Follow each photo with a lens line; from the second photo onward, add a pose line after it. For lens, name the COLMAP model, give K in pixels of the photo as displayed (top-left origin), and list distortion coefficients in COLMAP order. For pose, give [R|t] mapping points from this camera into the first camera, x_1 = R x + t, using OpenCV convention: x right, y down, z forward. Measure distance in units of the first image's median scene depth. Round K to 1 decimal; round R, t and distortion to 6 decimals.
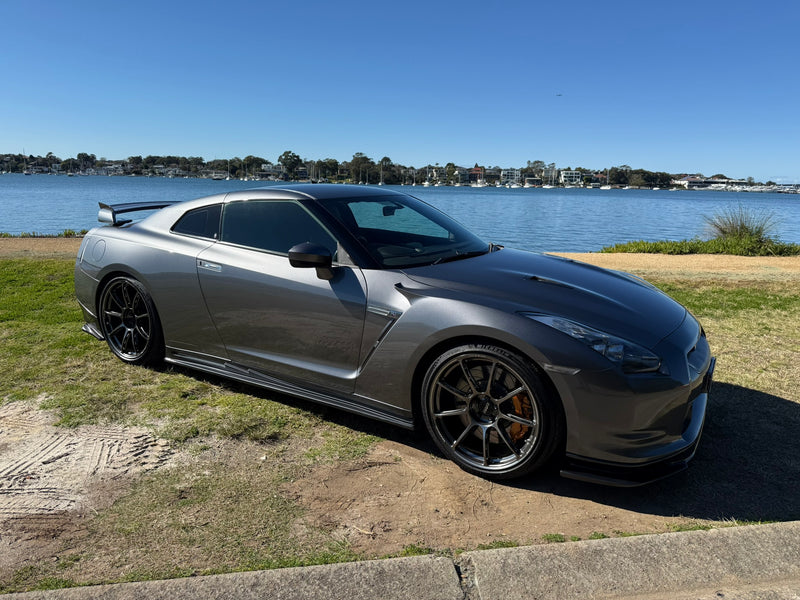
lens RADIAL K [[561.7, 0, 401.8], [0, 561.7, 302.5], [0, 0, 1]] dist [0.037805, -0.055324]
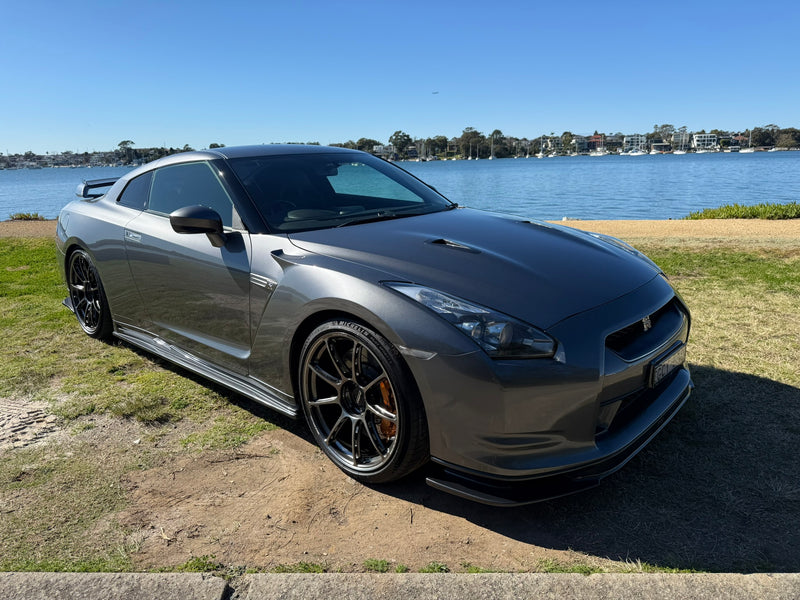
lens RADIAL K [[561.7, 0, 401.8], [0, 561.7, 302.5], [0, 0, 1]] dist [0.037805, -0.055324]
pose [[0.979973, 0.005846, -0.199047, 0.342097], [0.002231, 0.999184, 0.040327, 0.012502], [0.199120, -0.039964, 0.979160, 0.183623]]
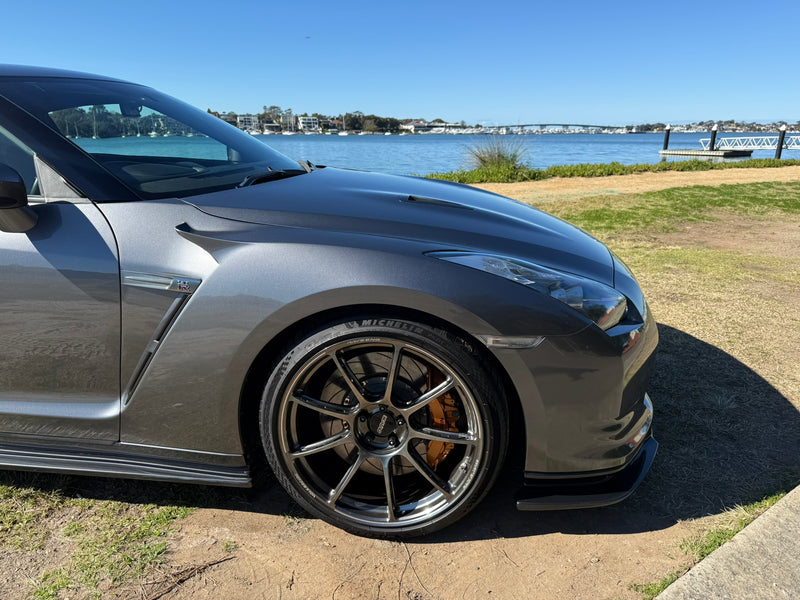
lens RADIAL K [[561.7, 0, 401.8], [0, 561.7, 302.5], [0, 0, 1]] dist [0.037805, -0.055324]
pose [[0.903863, -0.142827, 0.403277, -0.042746], [0.107144, 0.988159, 0.109831, 0.001485], [-0.414189, -0.056064, 0.908463, 0.428230]]
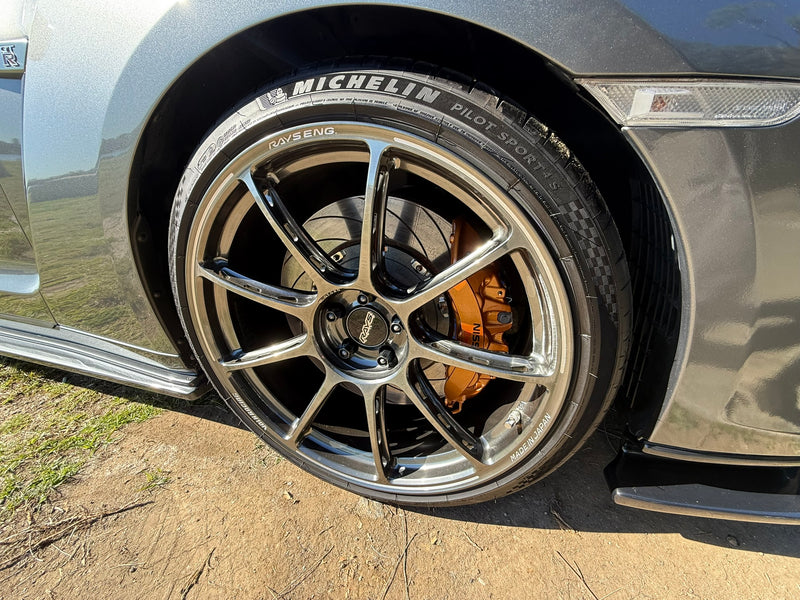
lens RADIAL K [[318.2, 0, 400.0], [0, 318.2, 300.0], [0, 0, 1]] dist [0.000057, 0.000046]
pose [[0.966572, -0.150498, 0.207580, 0.120068], [0.099393, 0.966235, 0.237721, 0.117639], [-0.236348, -0.209143, 0.948894, 0.746478]]
